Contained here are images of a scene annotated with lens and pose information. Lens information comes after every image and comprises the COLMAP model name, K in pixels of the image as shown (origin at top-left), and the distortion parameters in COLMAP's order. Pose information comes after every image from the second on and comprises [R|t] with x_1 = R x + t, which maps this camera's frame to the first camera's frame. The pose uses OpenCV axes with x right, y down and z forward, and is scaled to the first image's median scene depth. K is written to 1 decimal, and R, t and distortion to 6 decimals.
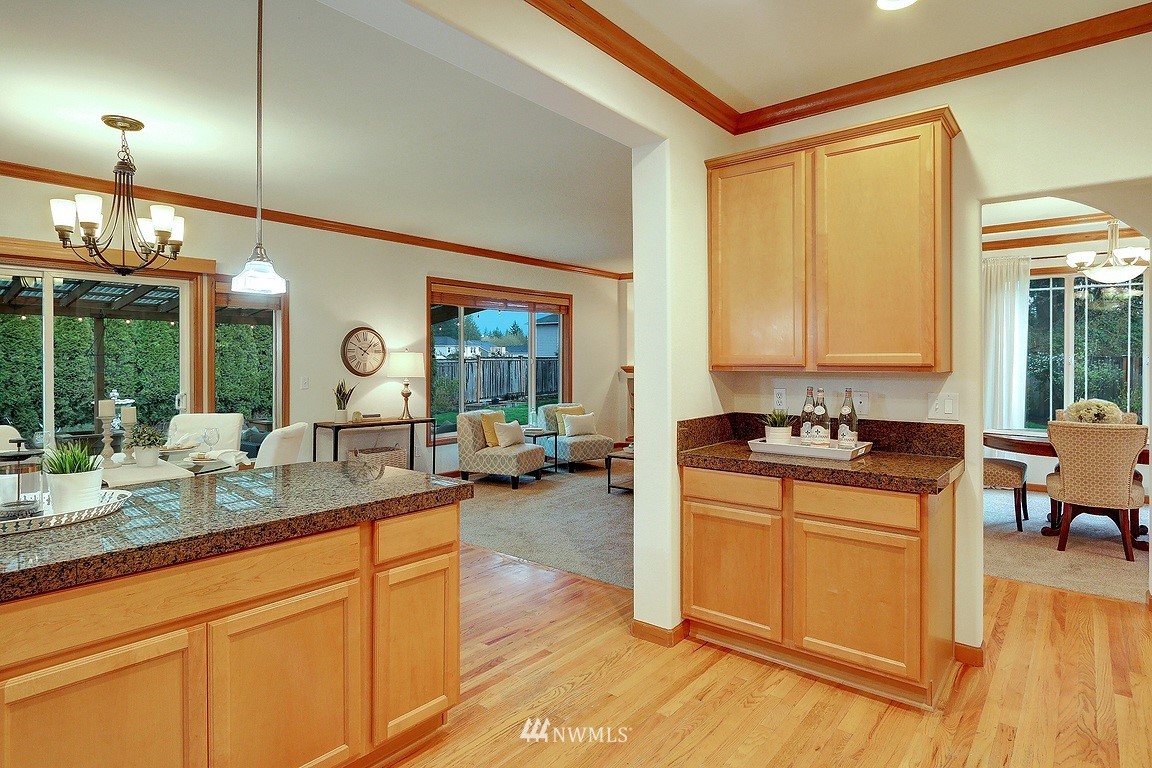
lens RADIAL K [[605.8, 0, 587.7], [0, 605.8, 361.8], [0, 0, 1]] dist [-0.005246, -0.000278]
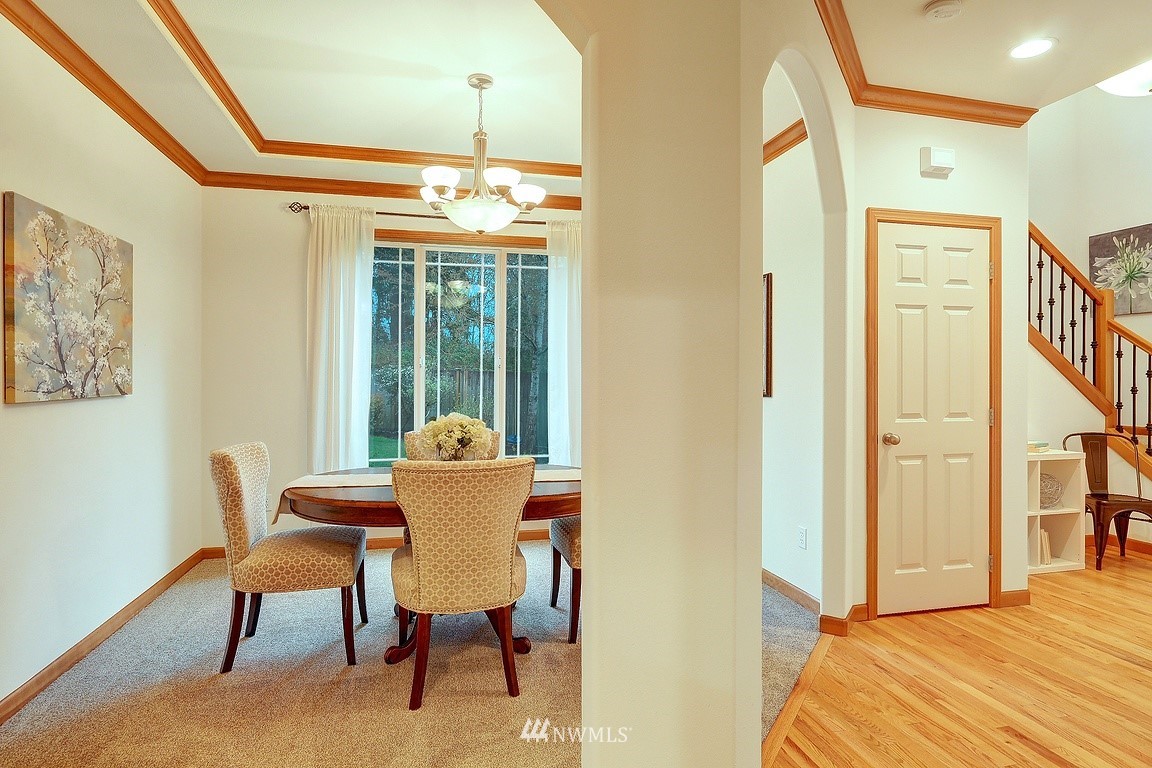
lens RADIAL K [[605.8, 0, 575.1], [0, 605.8, 391.1], [0, 0, 1]] dist [-0.005246, -0.000278]
pose [[0.594449, 0.004837, 0.804119, 0.323506], [-0.002054, 0.999988, -0.004497, 0.030805], [-0.804131, 0.001022, 0.594452, 0.418609]]
